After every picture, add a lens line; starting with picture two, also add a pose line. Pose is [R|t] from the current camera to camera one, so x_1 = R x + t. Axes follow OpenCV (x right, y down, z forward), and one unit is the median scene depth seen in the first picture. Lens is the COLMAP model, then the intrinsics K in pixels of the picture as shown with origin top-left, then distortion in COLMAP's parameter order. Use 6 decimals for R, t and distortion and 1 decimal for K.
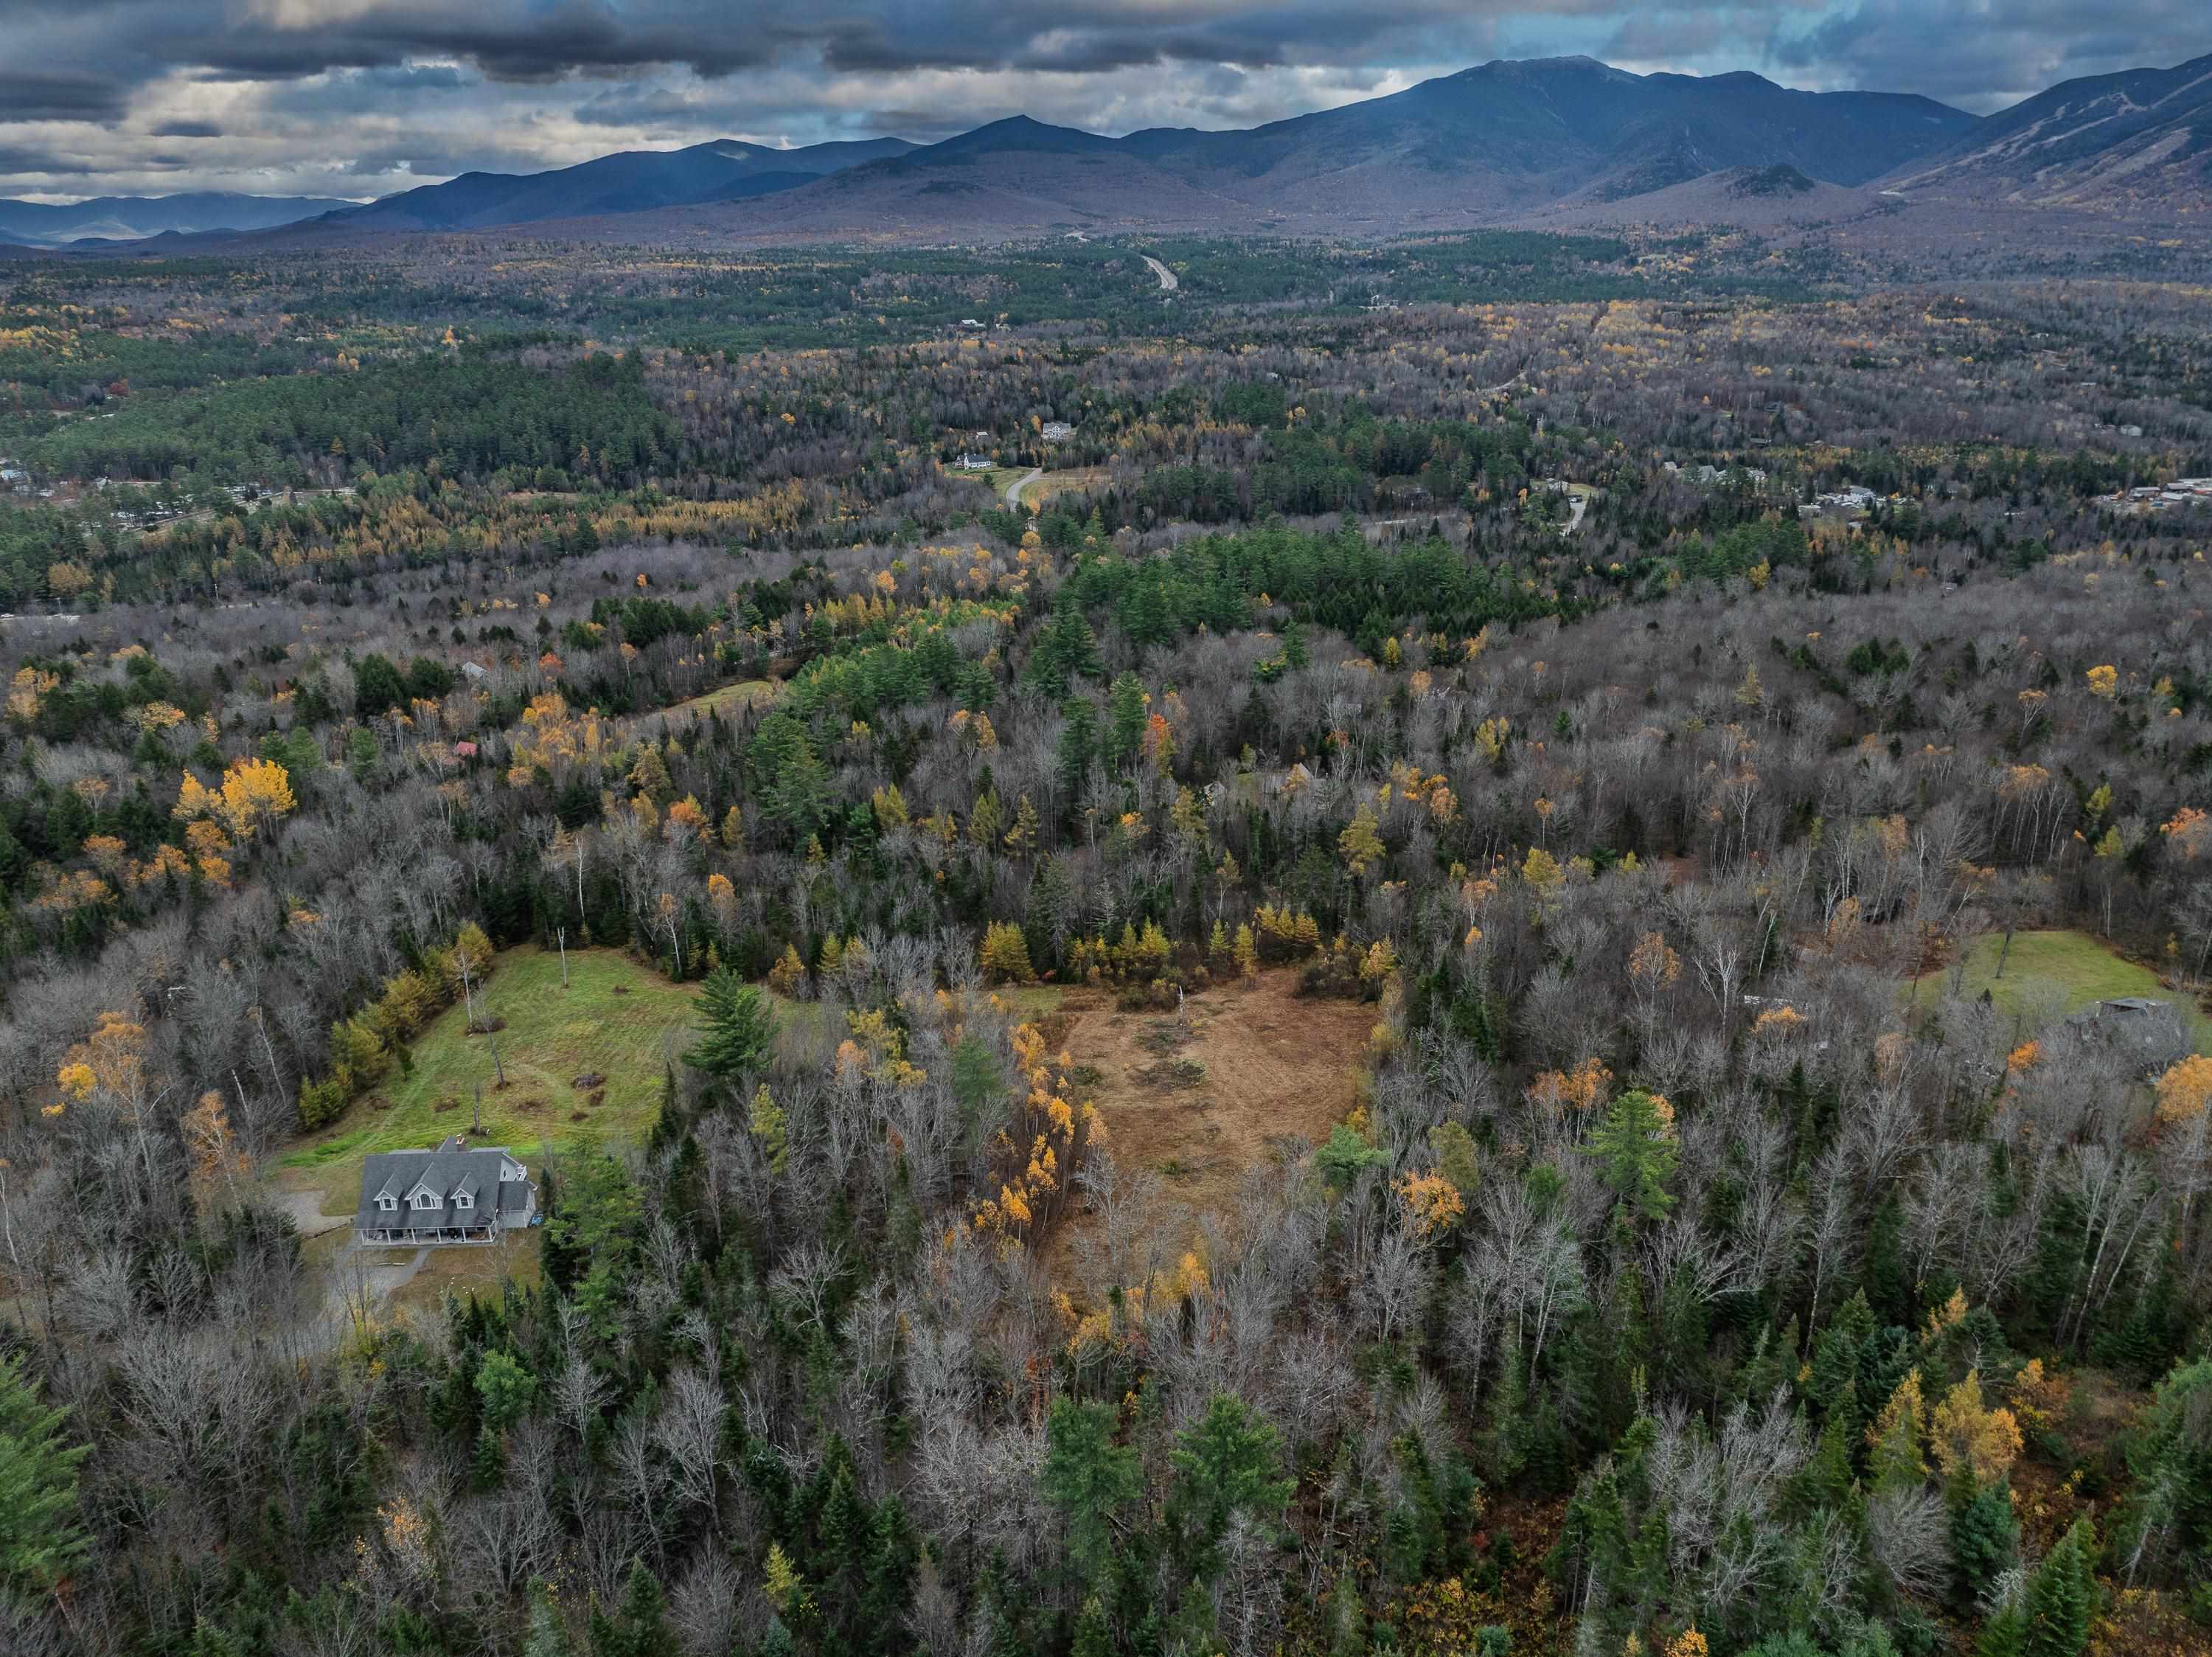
lens RADIAL K [[1559.7, 0, 1110.8], [0, 1559.7, 821.3], [0, 0, 1]] dist [-0.040940, 0.010967]
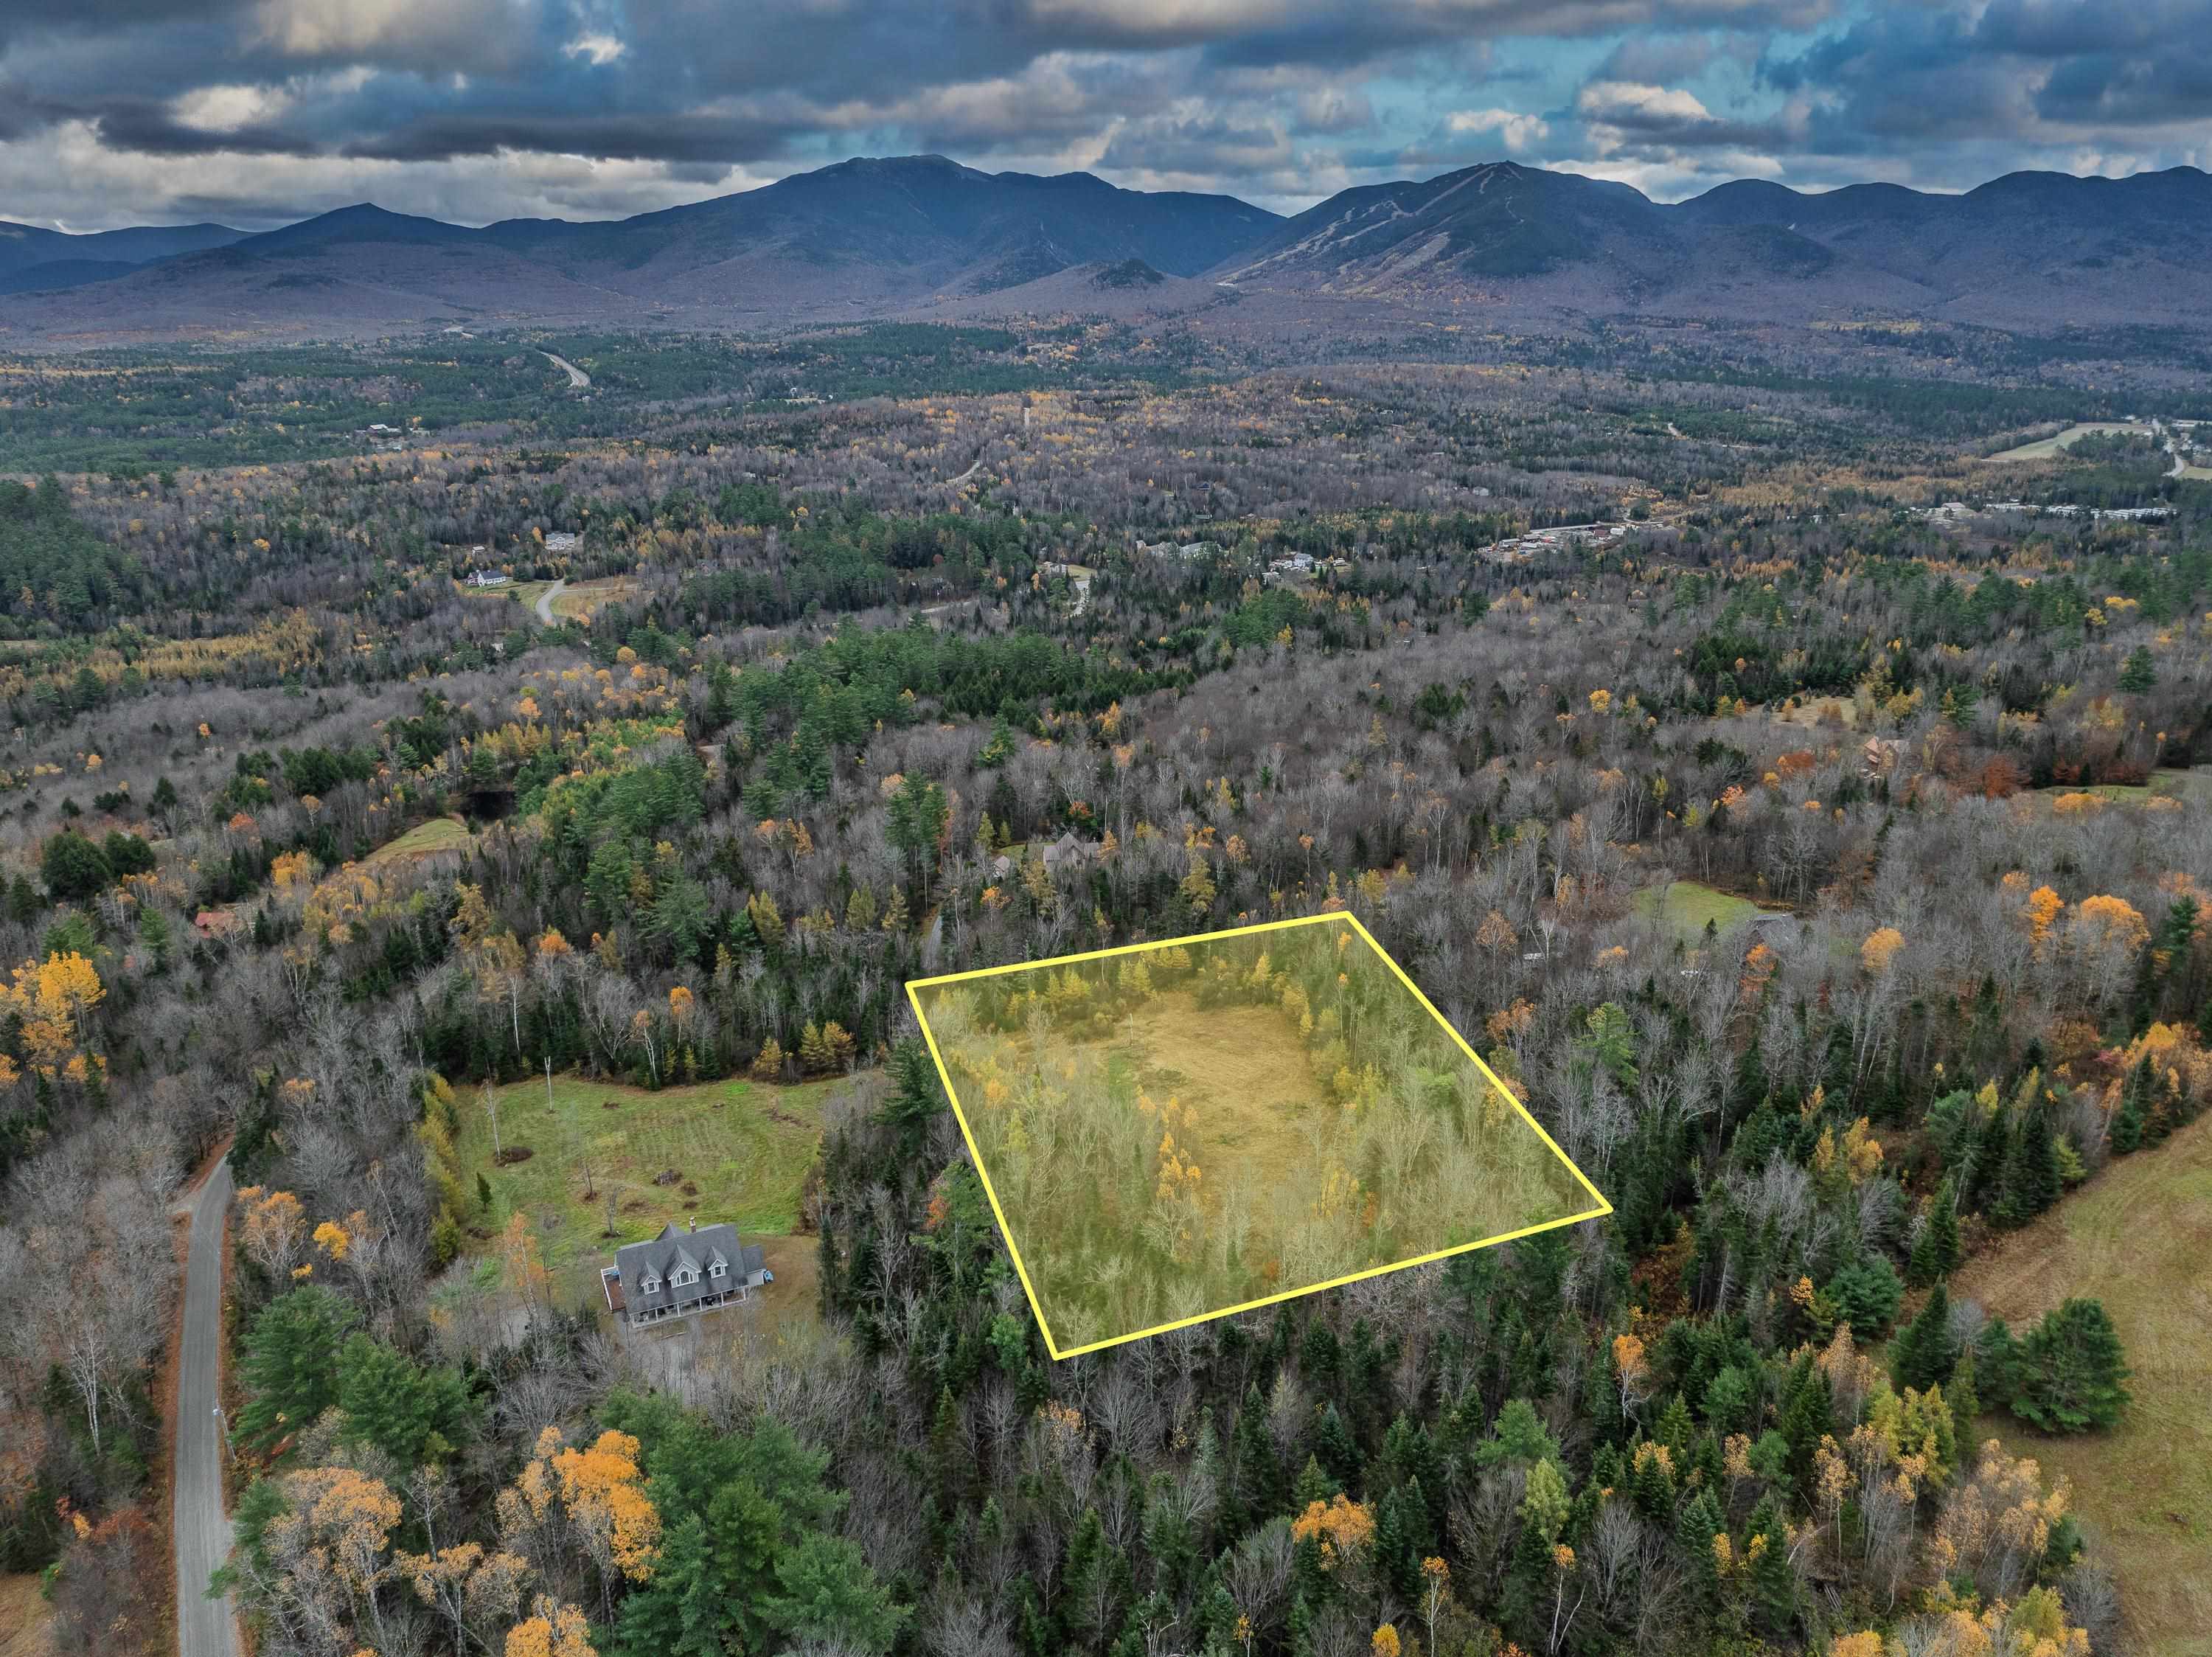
lens RADIAL K [[1559.7, 0, 1106.4], [0, 1559.7, 823.9], [0, 0, 1]] dist [-0.040940, 0.010967]
pose [[0.929196, -0.113147, 0.351842, -0.073156], [0.129985, 0.991213, -0.024524, -0.002988], [-0.345976, 0.068522, 0.935738, -0.030782]]
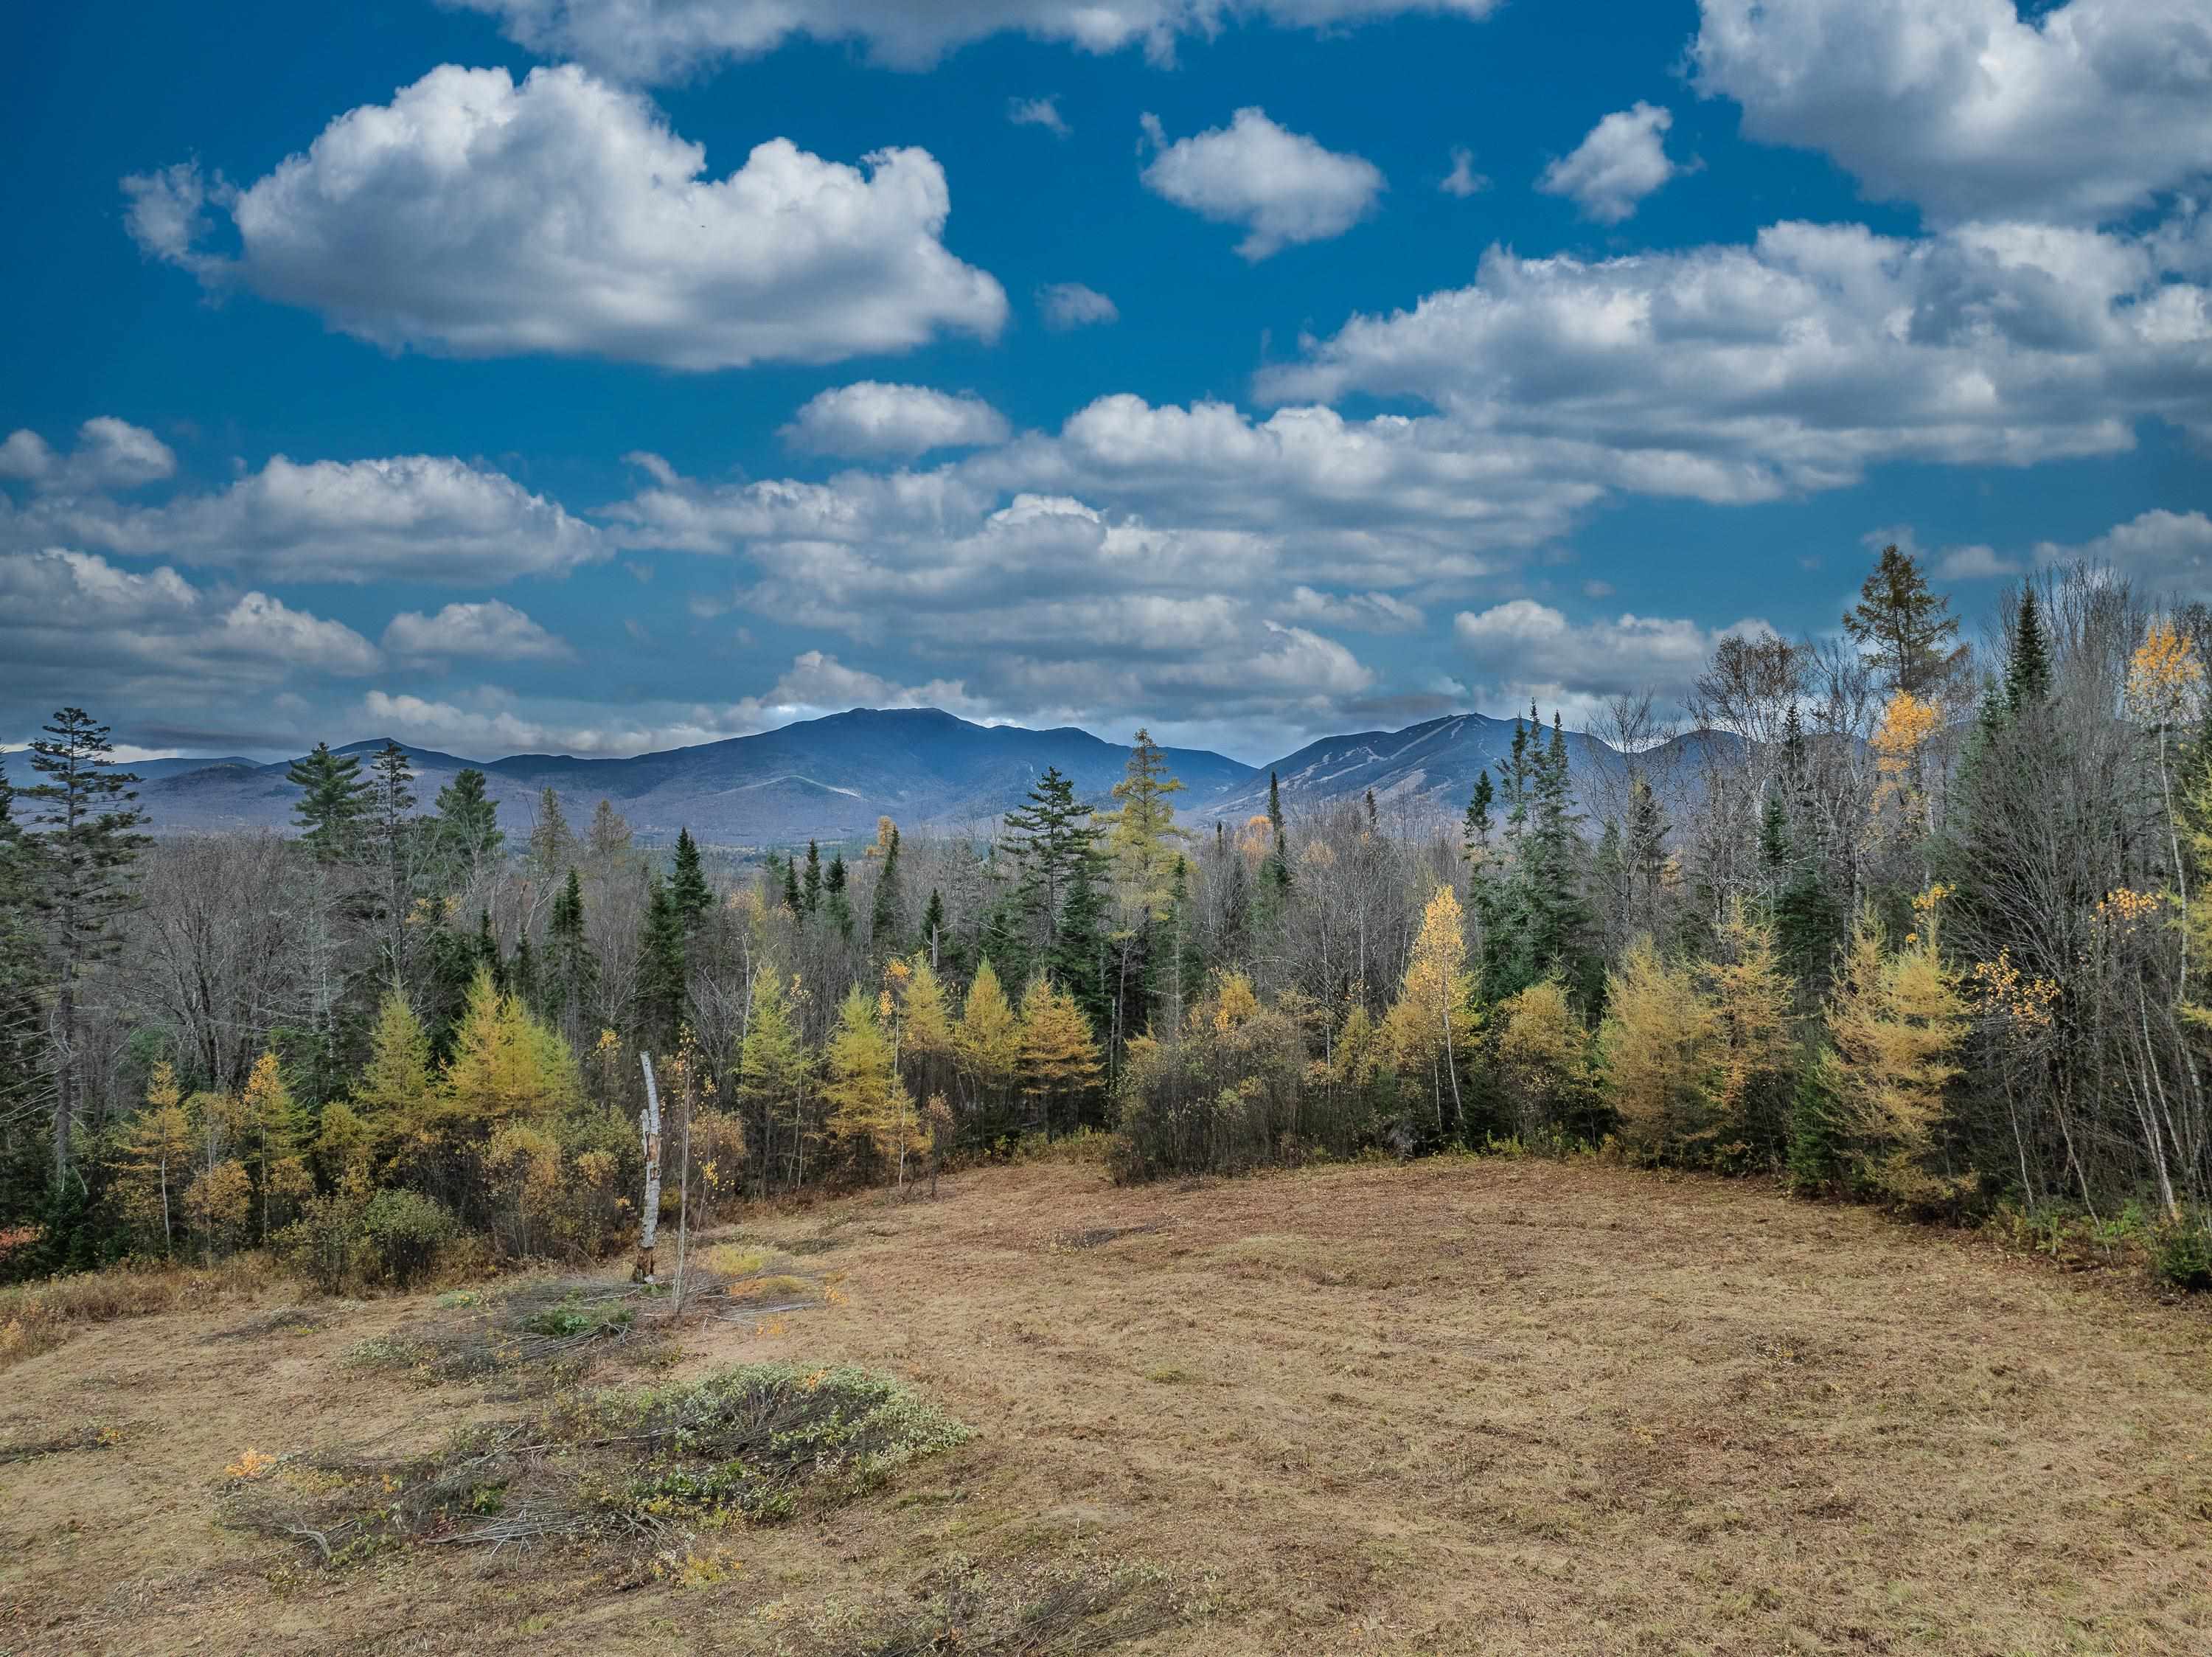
lens RADIAL K [[1559.7, 0, 1099.0], [0, 1559.7, 817.0], [0, 0, 1]] dist [-0.040940, 0.010967]
pose [[0.928155, 0.026960, 0.371216, 0.004493], [0.119610, 0.922862, -0.366086, 0.028184], [-0.352451, 0.384186, 0.853334, 0.147104]]
